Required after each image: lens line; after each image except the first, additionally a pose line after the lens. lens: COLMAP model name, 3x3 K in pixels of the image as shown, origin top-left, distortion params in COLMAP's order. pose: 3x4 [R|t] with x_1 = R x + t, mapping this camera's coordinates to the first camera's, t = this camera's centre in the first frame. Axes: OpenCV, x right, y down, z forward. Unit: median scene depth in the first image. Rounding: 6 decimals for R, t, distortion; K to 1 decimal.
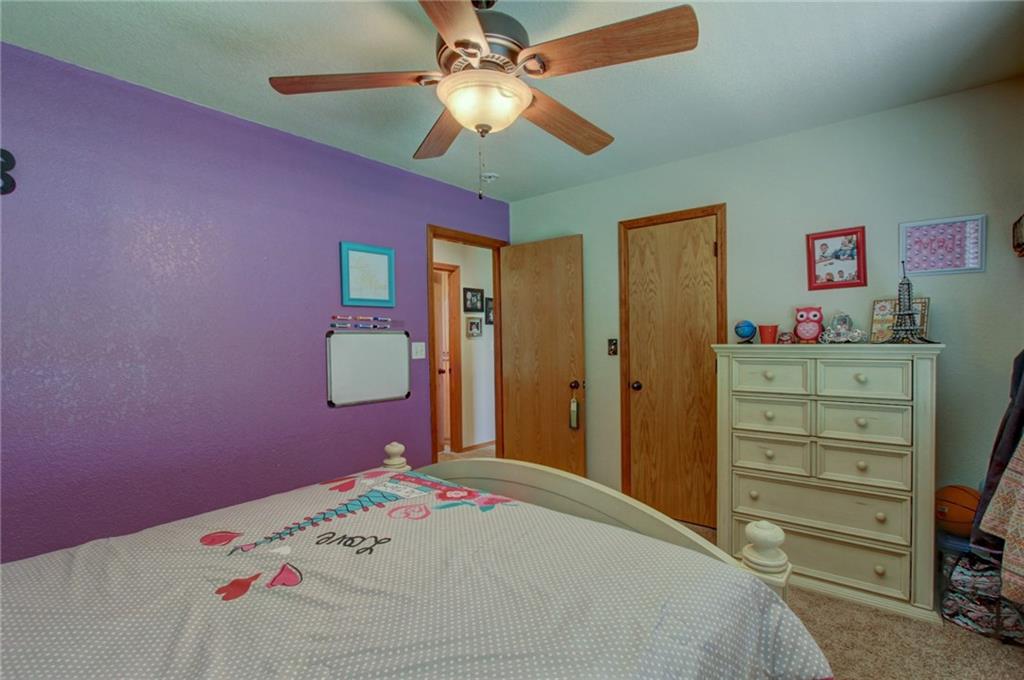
lens RADIAL K [[475.1, 0, 509.8], [0, 475.1, 348.3], [0, 0, 1]] dist [-0.017080, 0.001197]
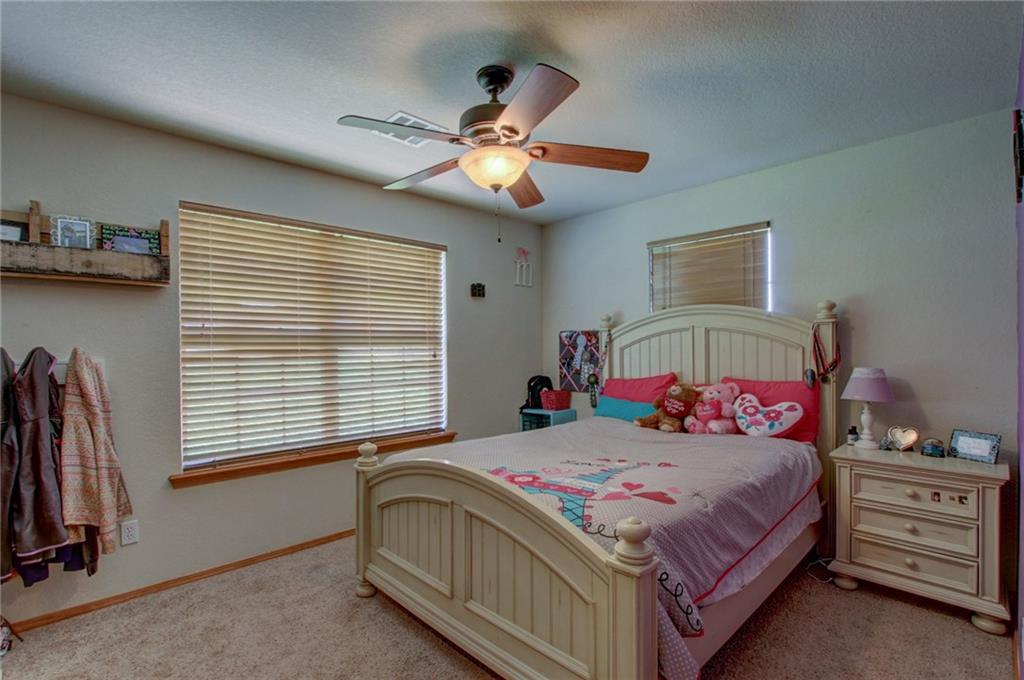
lens RADIAL K [[475.1, 0, 509.8], [0, 475.1, 348.3], [0, 0, 1]] dist [-0.017080, 0.001197]
pose [[-0.993312, 0.018628, 0.113948, -0.212301], [0.021716, 0.999428, 0.025916, -0.044837], [-0.113401, 0.028217, -0.993149, 2.111378]]
